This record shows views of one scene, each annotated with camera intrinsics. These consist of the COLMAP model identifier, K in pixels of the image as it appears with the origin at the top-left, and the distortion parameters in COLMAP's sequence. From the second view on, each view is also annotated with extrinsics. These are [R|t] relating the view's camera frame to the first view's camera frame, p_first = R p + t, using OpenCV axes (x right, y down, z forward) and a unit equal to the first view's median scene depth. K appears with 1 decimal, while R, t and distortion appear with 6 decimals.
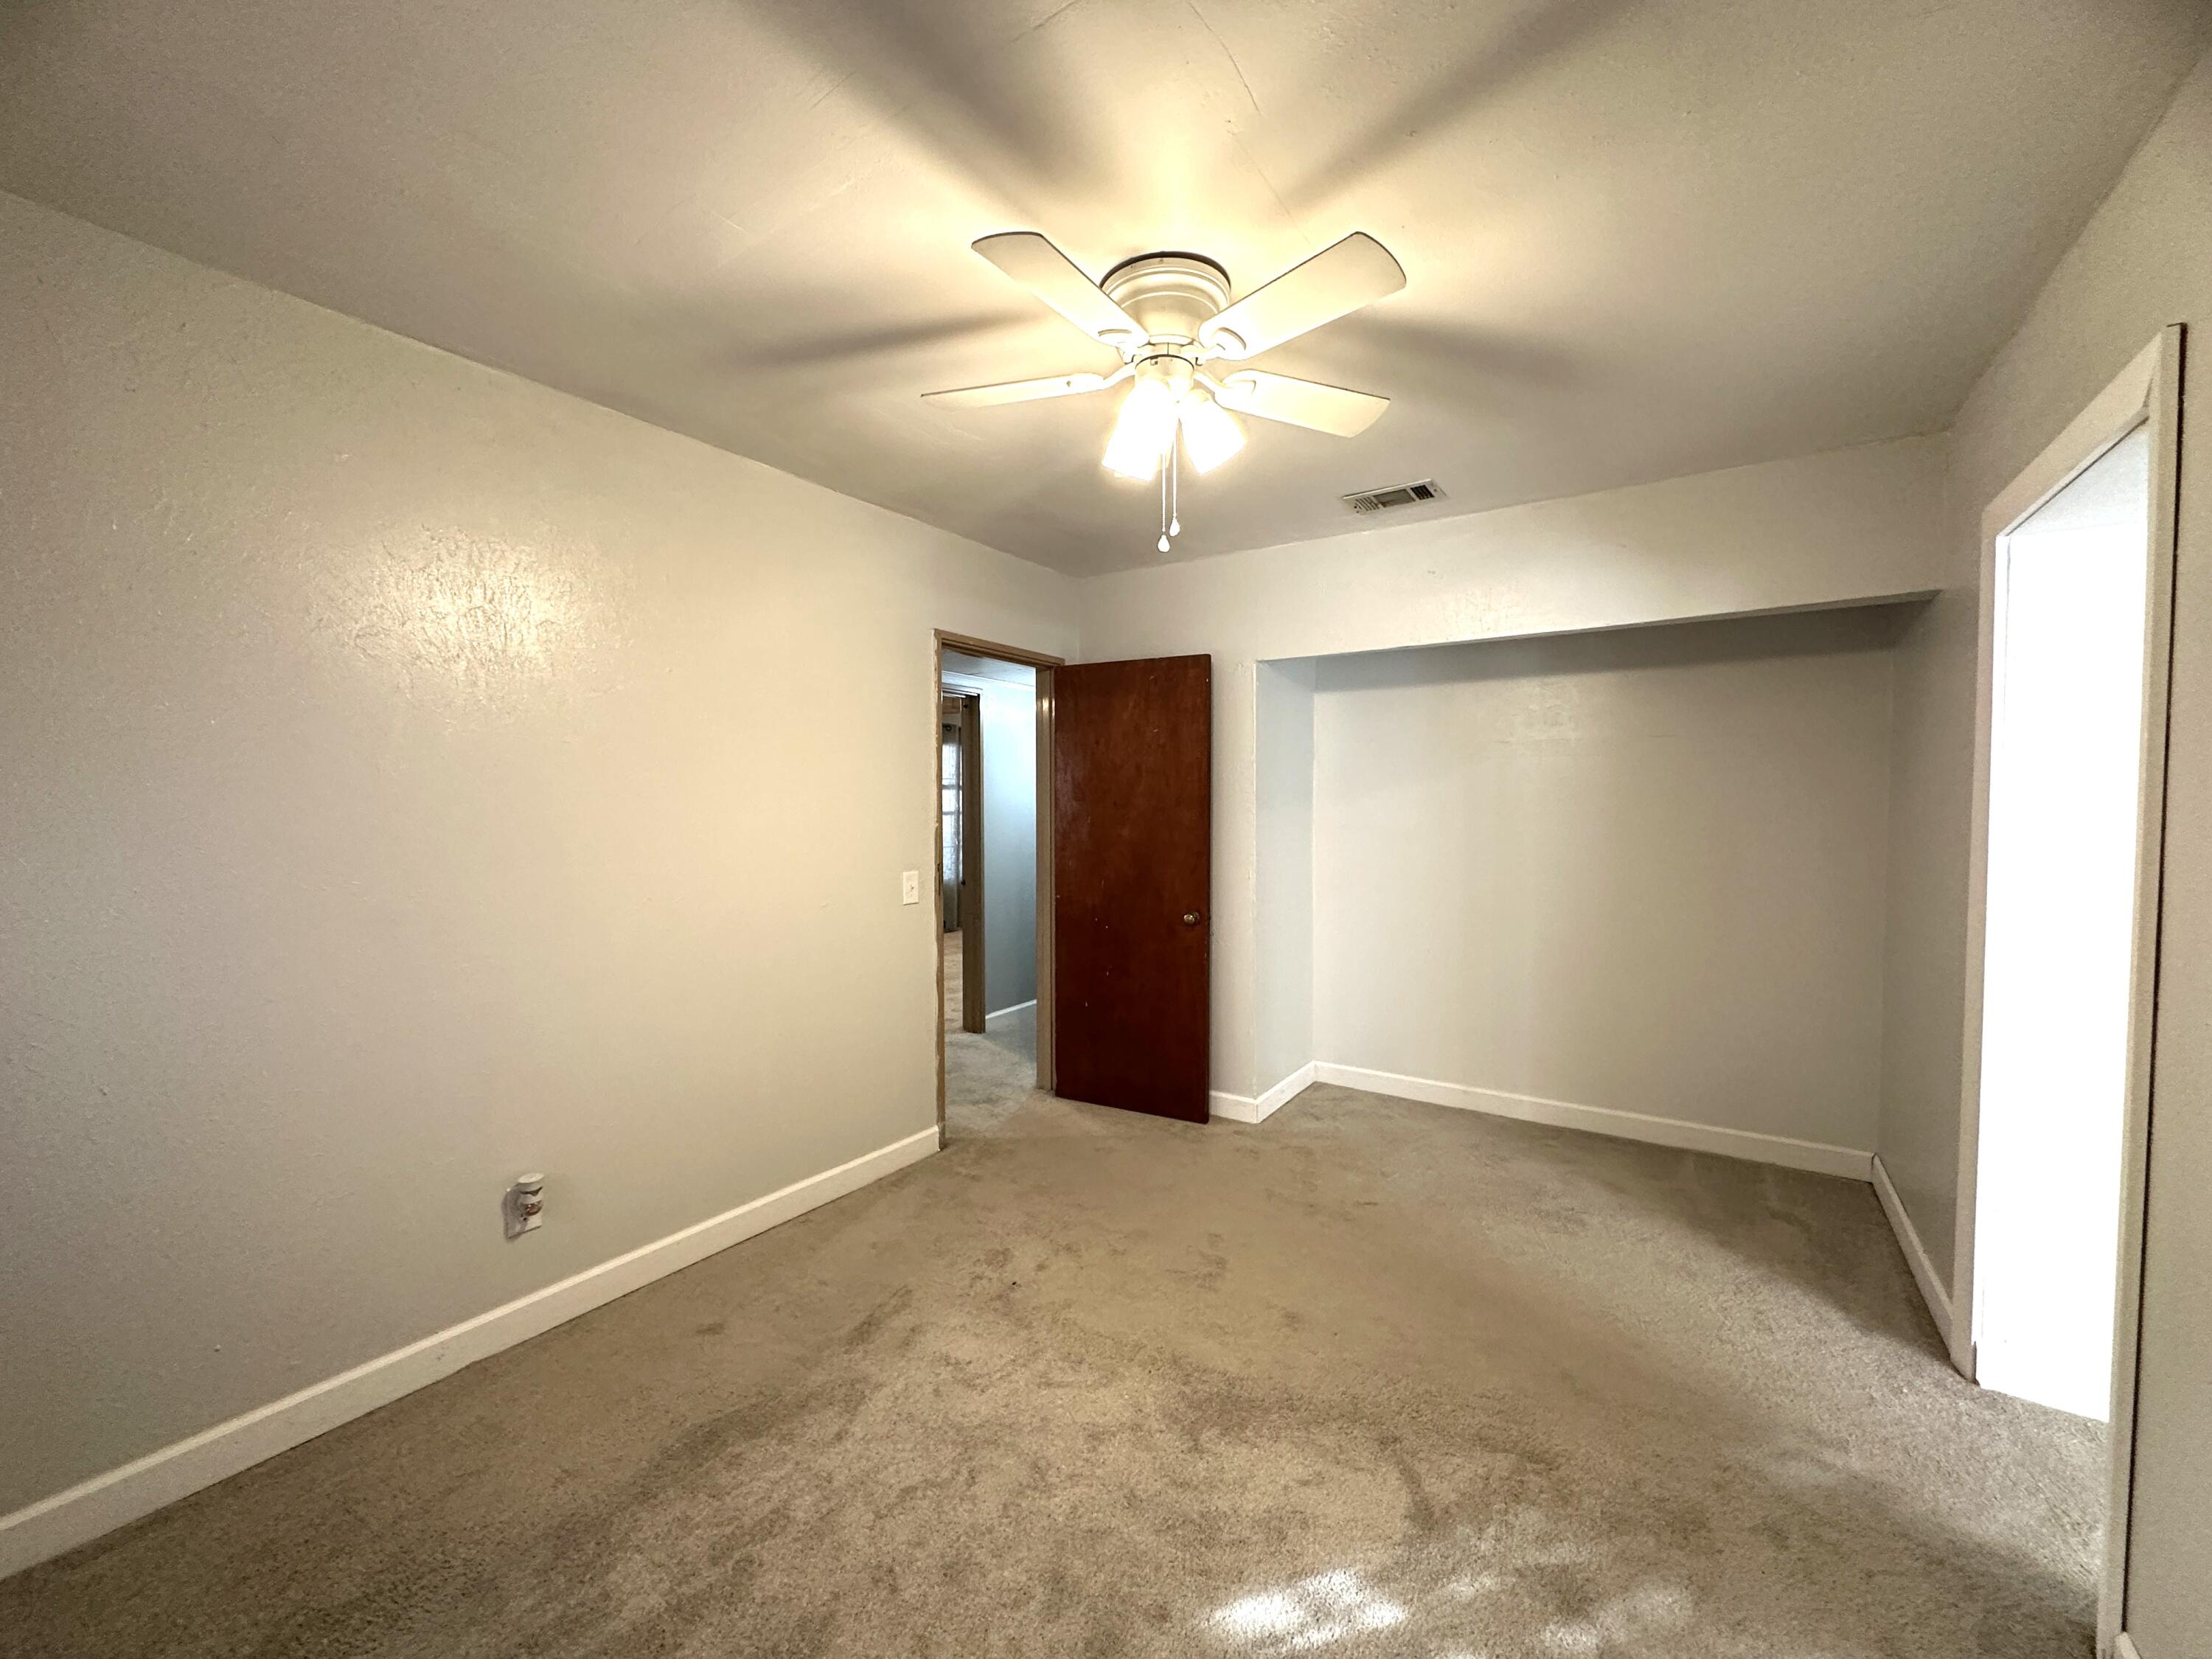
lens RADIAL K [[925.9, 0, 1106.0], [0, 925.9, 829.5], [0, 0, 1]] dist [-0.012283, -0.000224]
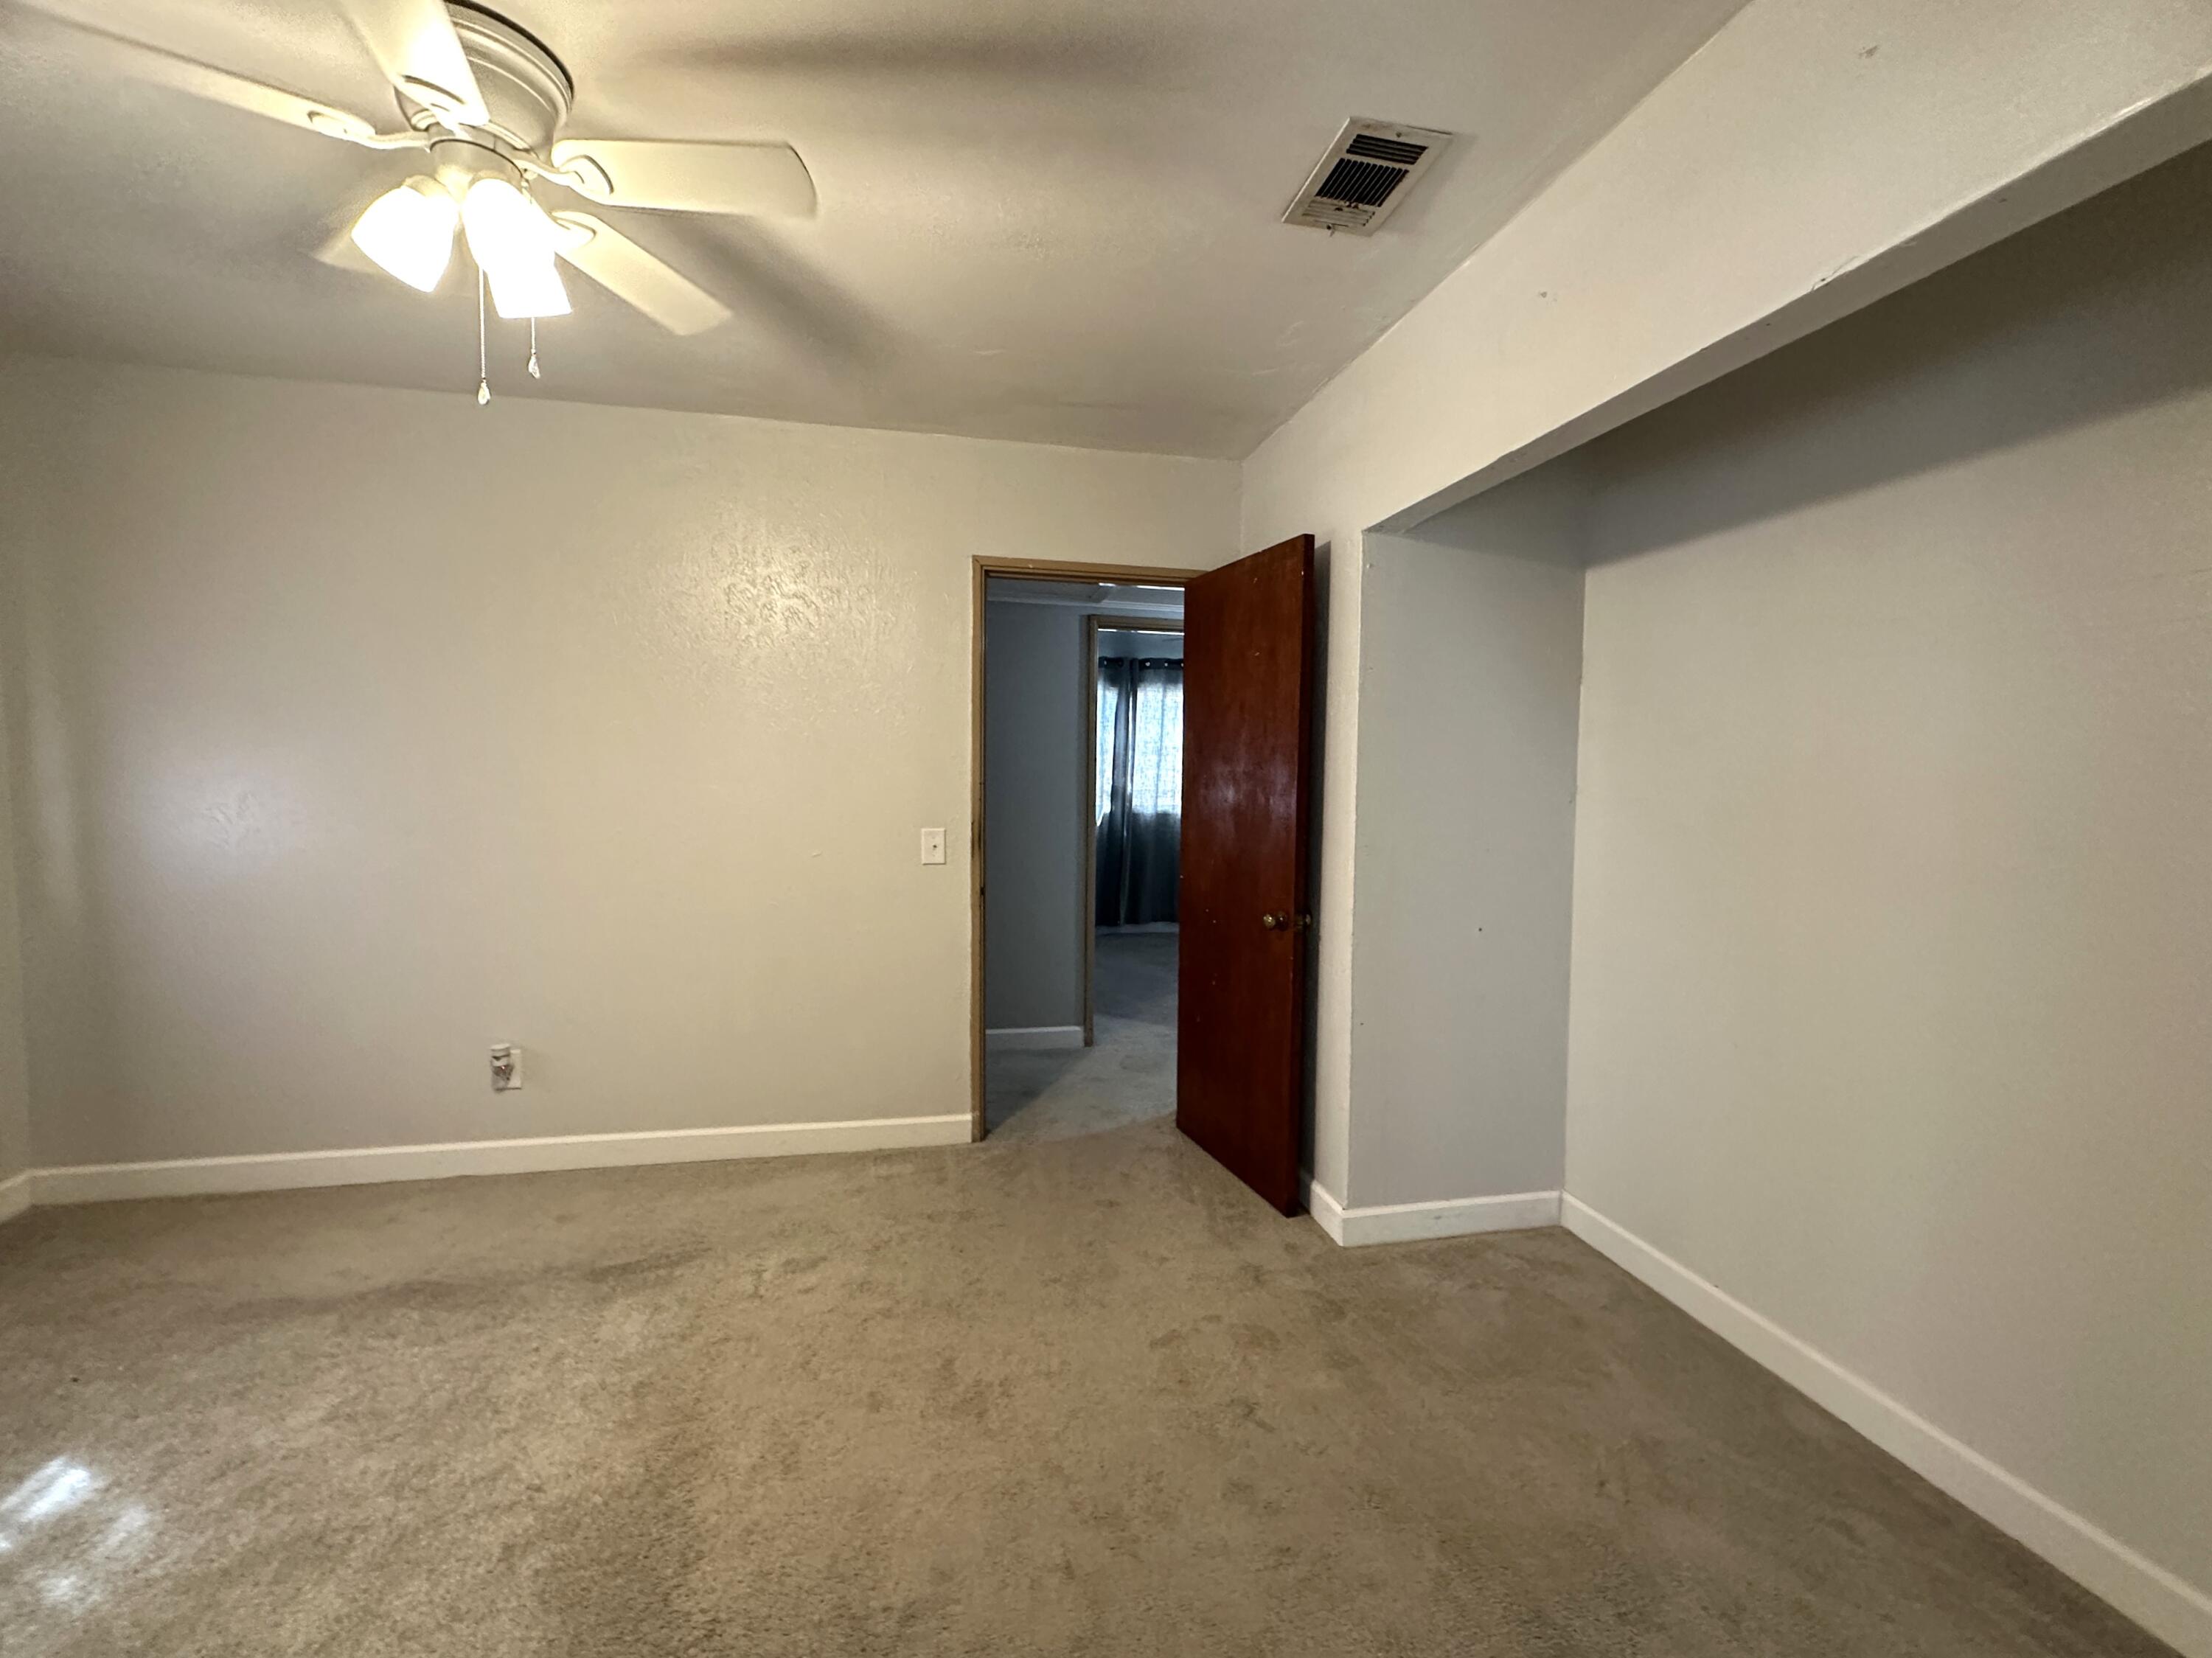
lens RADIAL K [[963.9, 0, 1106.0], [0, 963.9, 829.0], [0, 0, 1]] dist [-0.001023, -0.000147]
pose [[0.696532, 0.050522, -0.715745, 0.582173], [-0.036540, 0.998721, 0.034937, 0.007002], [0.716594, 0.001819, 0.697488, 0.456479]]
